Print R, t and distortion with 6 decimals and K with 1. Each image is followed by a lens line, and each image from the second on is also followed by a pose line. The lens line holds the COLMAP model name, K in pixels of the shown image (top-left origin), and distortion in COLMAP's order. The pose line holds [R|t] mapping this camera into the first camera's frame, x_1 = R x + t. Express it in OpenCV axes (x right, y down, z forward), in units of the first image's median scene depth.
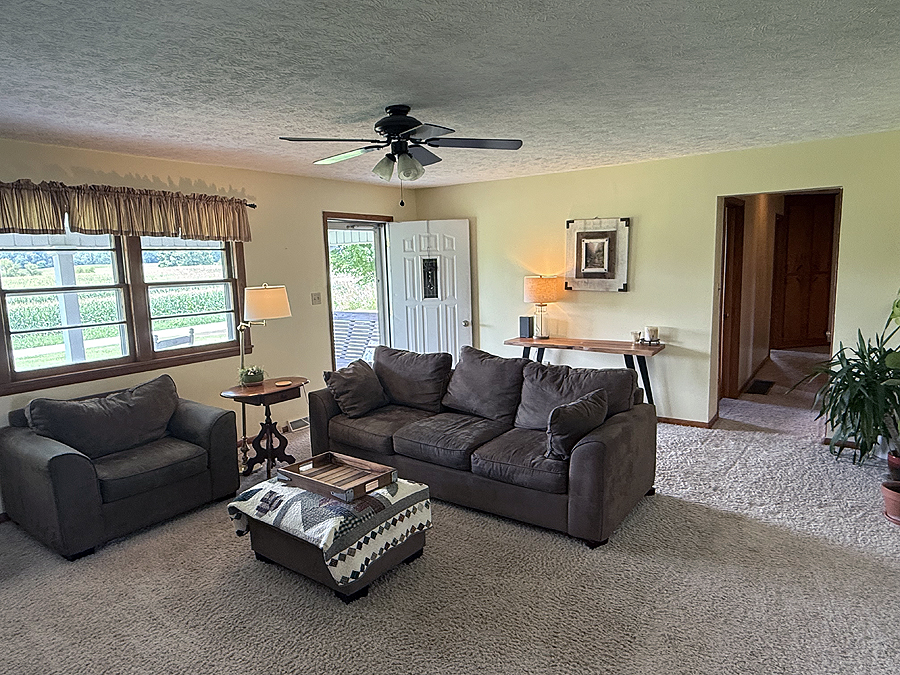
lens RADIAL K [[570.6, 0, 446.4], [0, 570.6, 339.5], [0, 0, 1]] dist [-0.002875, 0.002049]
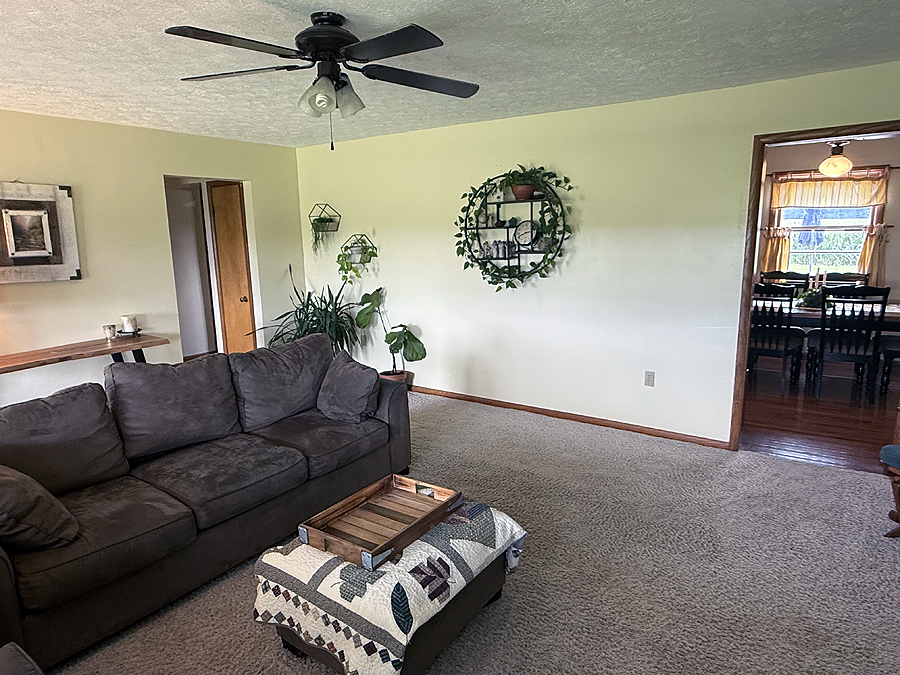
lens RADIAL K [[570.6, 0, 445.8], [0, 570.6, 336.2], [0, 0, 1]] dist [-0.002875, 0.002049]
pose [[-0.028178, -0.155596, 0.987419, -0.503535], [0.161706, 0.974091, 0.158110, -0.049966], [-0.986437, 0.164127, -0.002287, 0.511051]]
